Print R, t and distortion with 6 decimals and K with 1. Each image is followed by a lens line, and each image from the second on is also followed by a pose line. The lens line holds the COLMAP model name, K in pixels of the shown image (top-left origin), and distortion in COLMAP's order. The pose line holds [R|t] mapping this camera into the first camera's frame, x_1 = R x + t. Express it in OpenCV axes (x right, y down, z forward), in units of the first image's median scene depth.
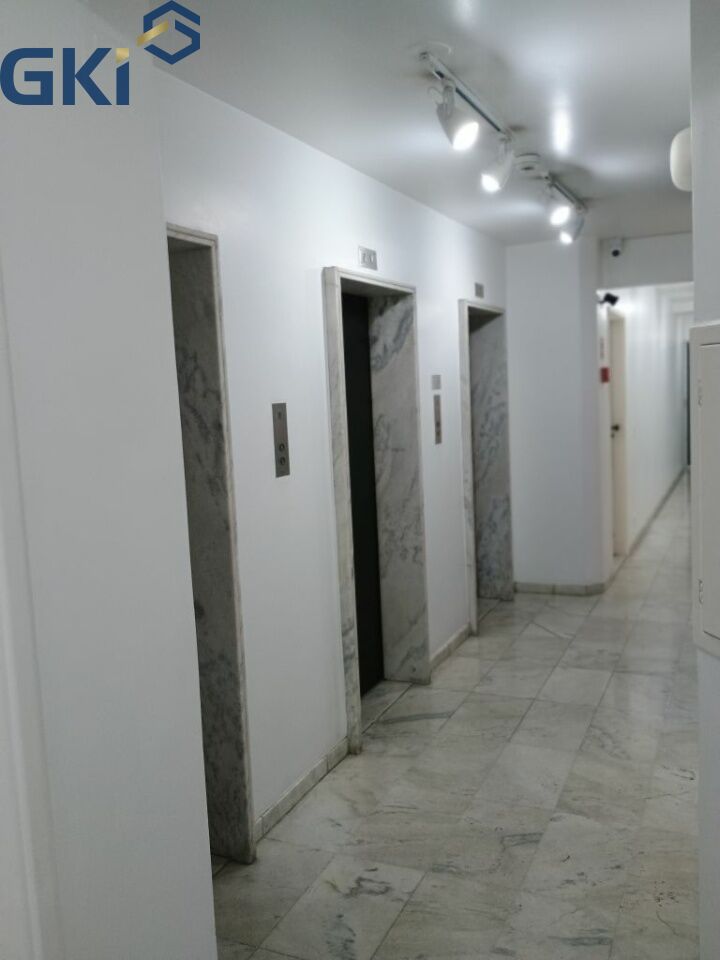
lens RADIAL K [[840.6, 0, 360.2], [0, 840.6, 481.1], [0, 0, 1]] dist [0.011135, -0.078280]
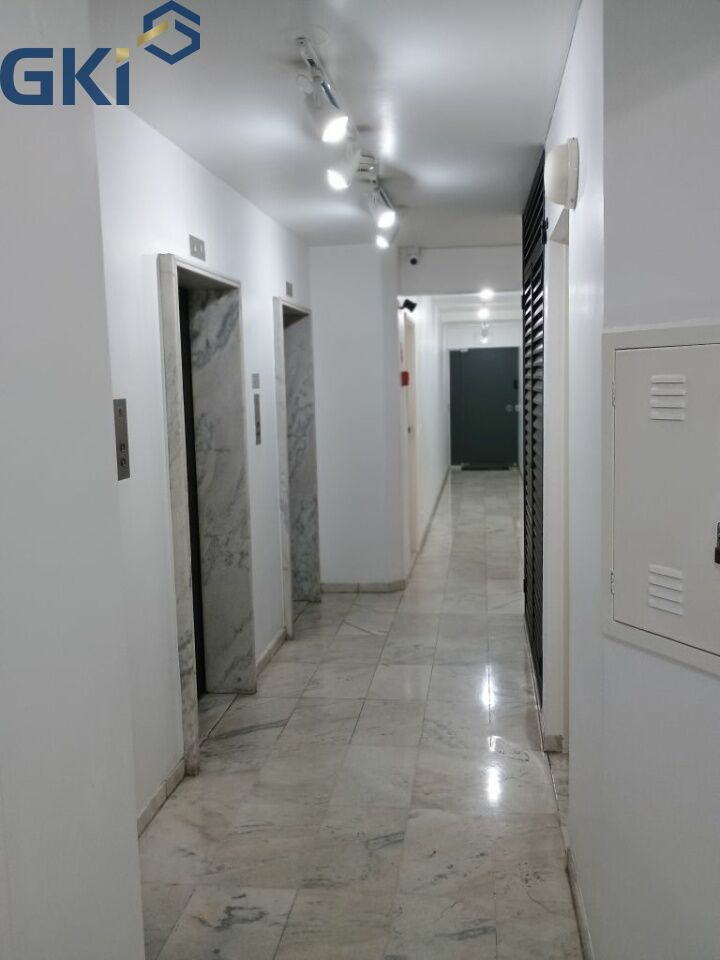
lens RADIAL K [[840.6, 0, 364.6], [0, 840.6, 476.3], [0, 0, 1]] dist [0.011135, -0.078280]
pose [[0.948103, -0.010885, 0.317776, -0.118076], [0.013449, 0.999892, -0.005874, -0.000284], [-0.317678, 0.009843, 0.948148, 0.048575]]
